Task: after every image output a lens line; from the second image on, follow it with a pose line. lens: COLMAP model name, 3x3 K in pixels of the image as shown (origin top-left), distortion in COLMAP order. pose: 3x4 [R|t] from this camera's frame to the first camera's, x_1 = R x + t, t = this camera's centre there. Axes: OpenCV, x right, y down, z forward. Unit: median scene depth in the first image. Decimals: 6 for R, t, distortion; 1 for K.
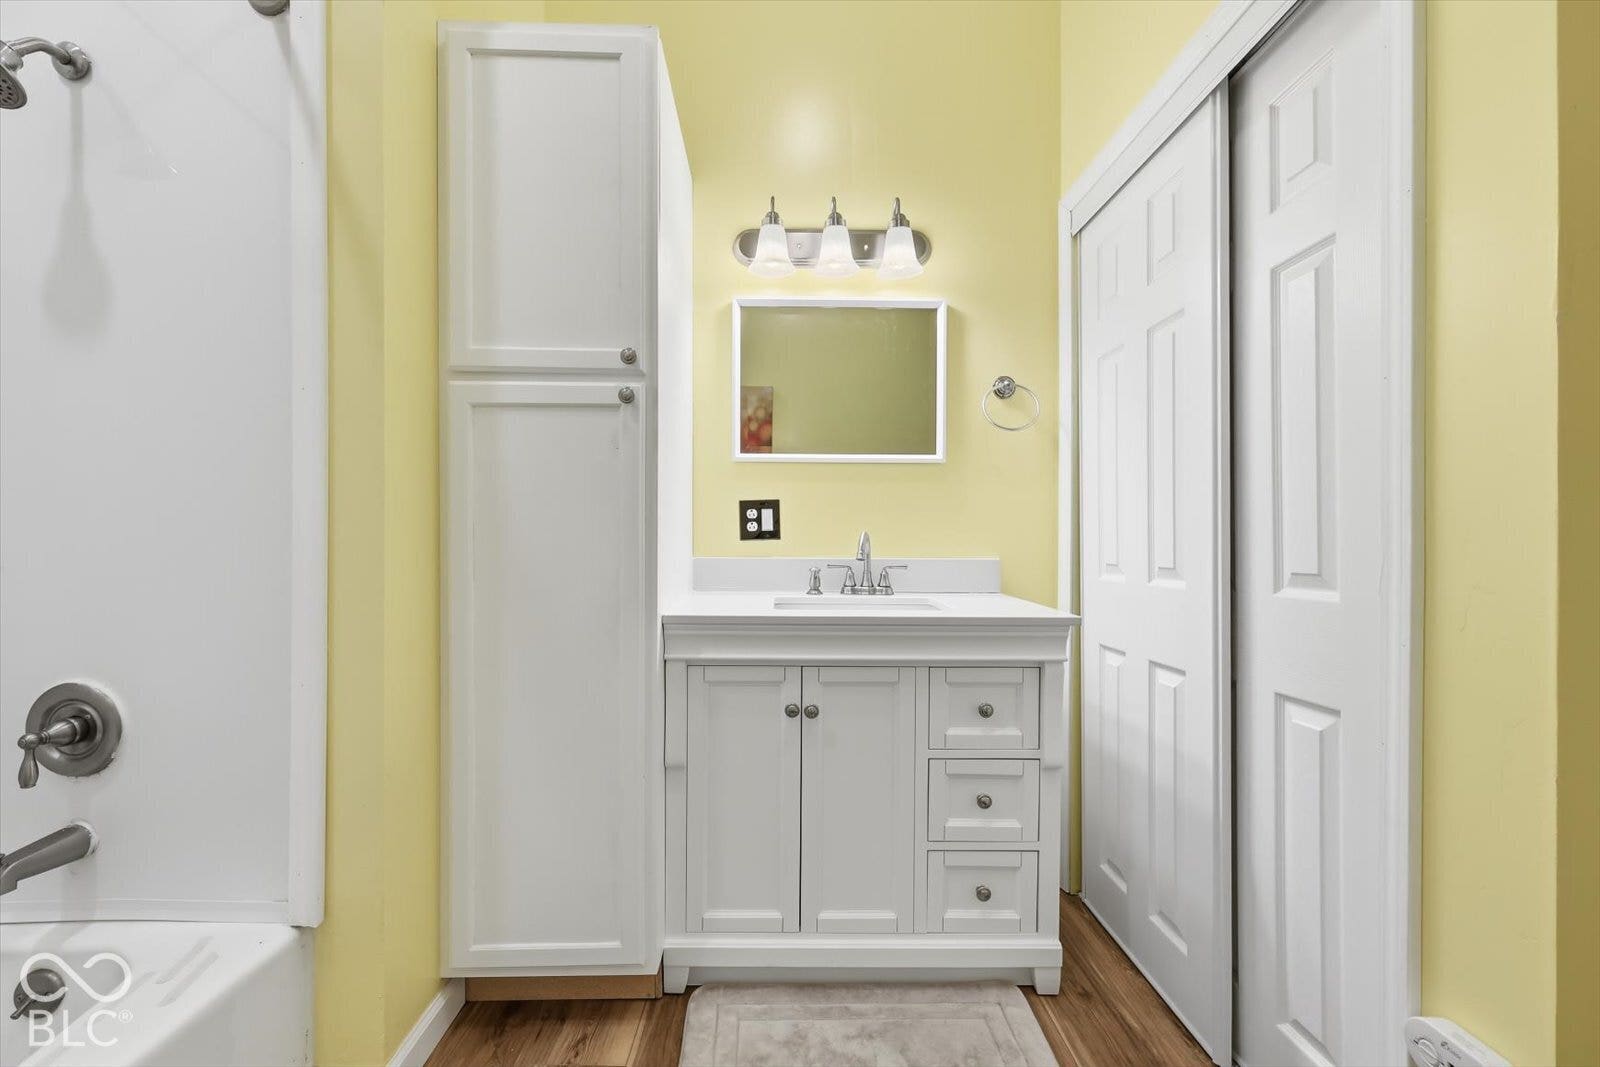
lens RADIAL K [[652.5, 0, 793.4], [0, 652.5, 536.3], [0, 0, 1]] dist [-0.002600, 0.000222]
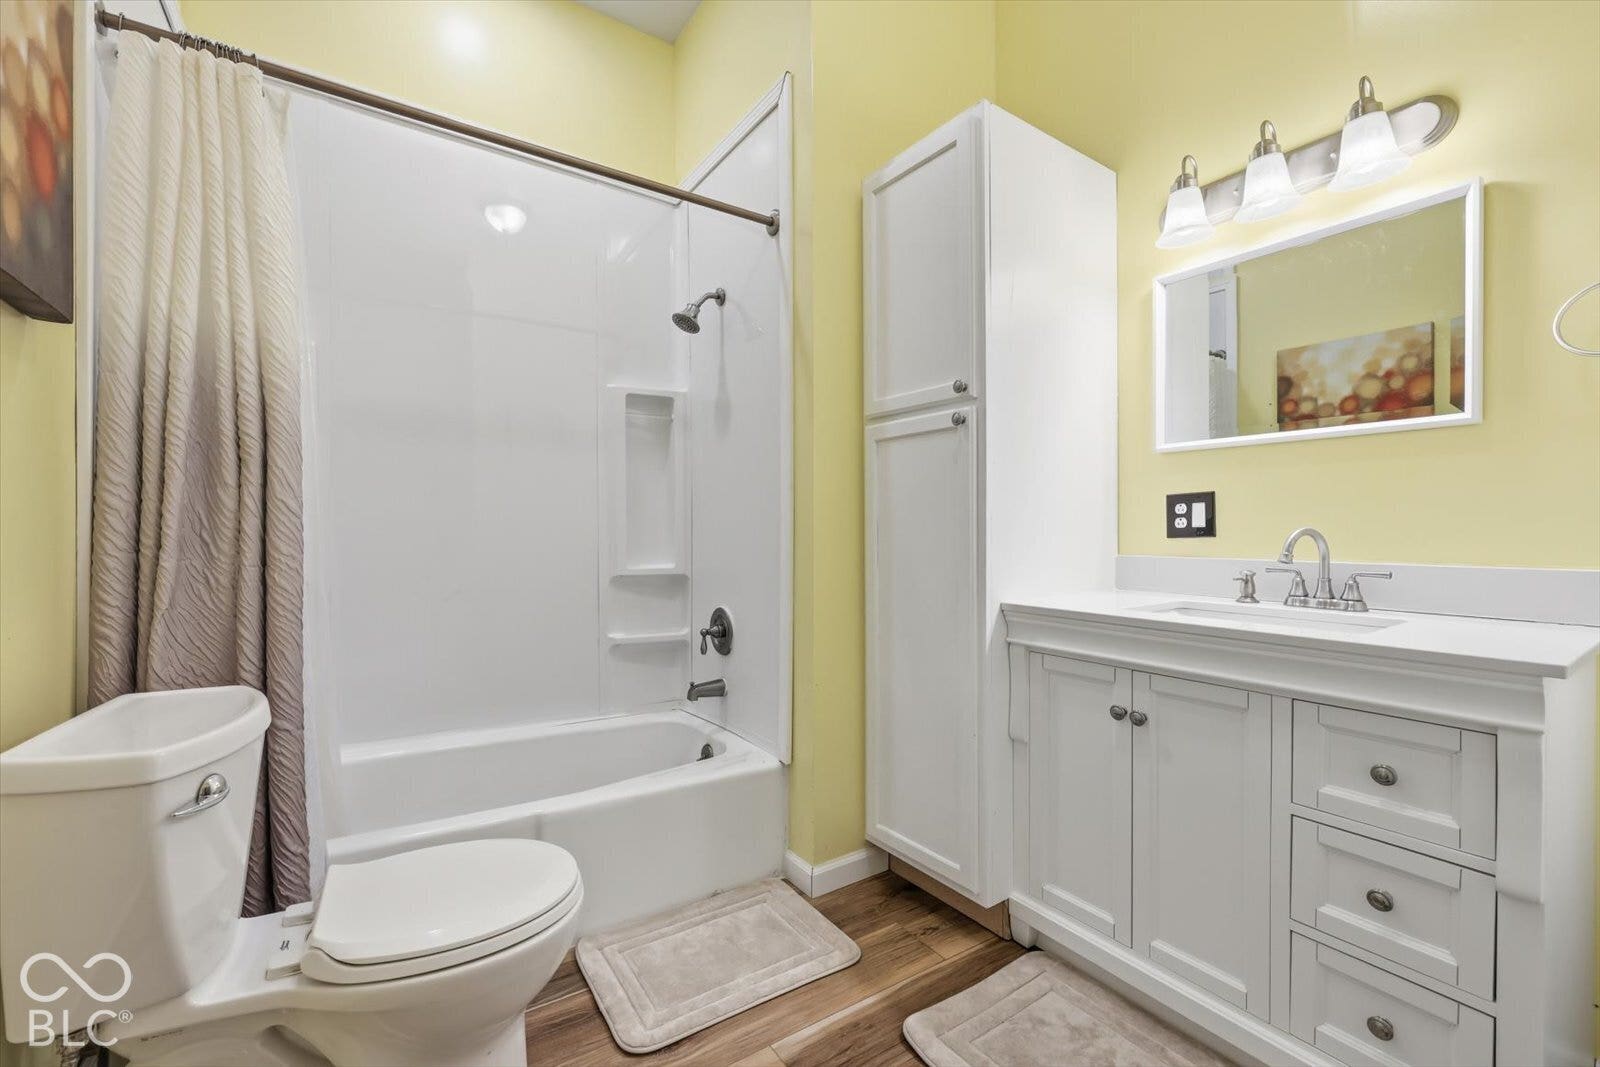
lens RADIAL K [[670.5, 0, 786.2], [0, 670.5, 534.8], [0, 0, 1]] dist [0.001272, 0.000343]
pose [[0.538457, -0.000465, -0.842653, 0.570833], [0.001685, 0.999998, 0.000525, 0.000453], [0.842651, -0.001702, 0.538457, 0.046454]]
